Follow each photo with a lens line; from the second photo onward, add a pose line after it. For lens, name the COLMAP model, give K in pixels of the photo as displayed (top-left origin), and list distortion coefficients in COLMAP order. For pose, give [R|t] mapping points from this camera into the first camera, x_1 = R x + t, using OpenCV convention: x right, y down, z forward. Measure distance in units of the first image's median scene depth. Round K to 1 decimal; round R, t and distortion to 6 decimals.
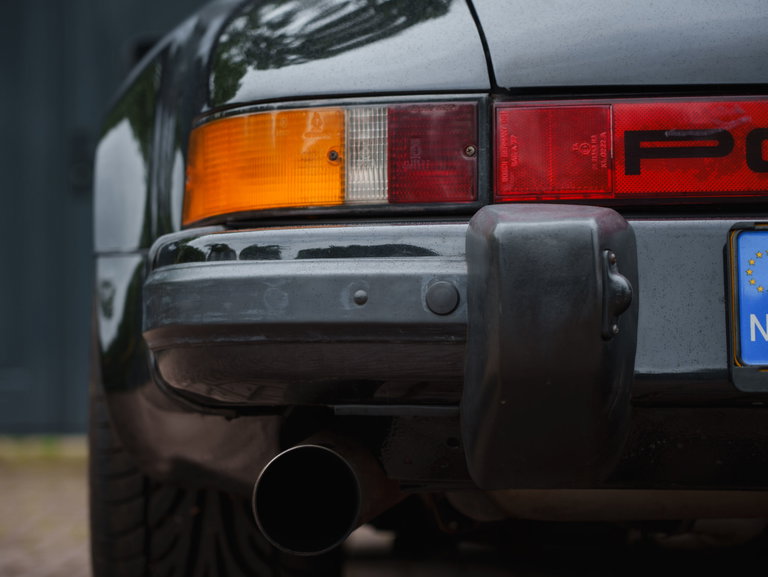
lens RADIAL K [[2575.1, 0, 385.1], [0, 2575.1, 288.1], [0, 0, 1]] dist [-0.034964, 0.000000]
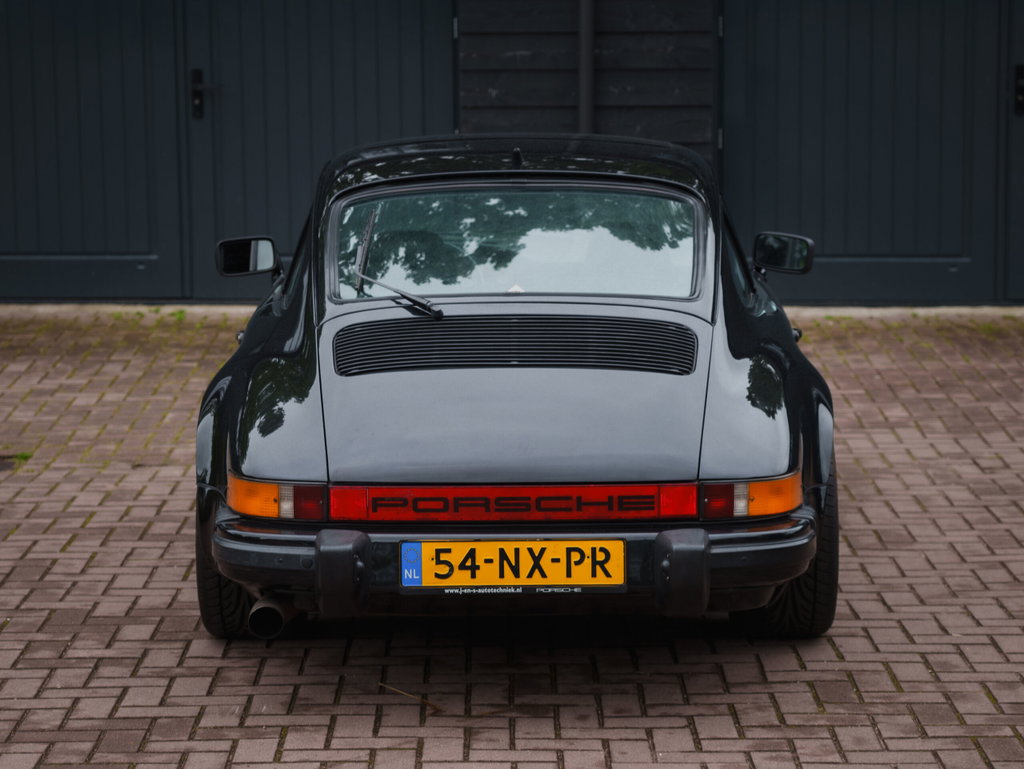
lens RADIAL K [[2894.5, 0, 510.5], [0, 2894.5, 395.9], [0, 0, 1]] dist [0.062494, 0.000000]
pose [[0.999884, -0.001339, -0.015156, 0.304233], [0.004127, 0.982646, 0.185444, -0.796298], [0.014645, -0.185485, 0.982538, -2.262314]]
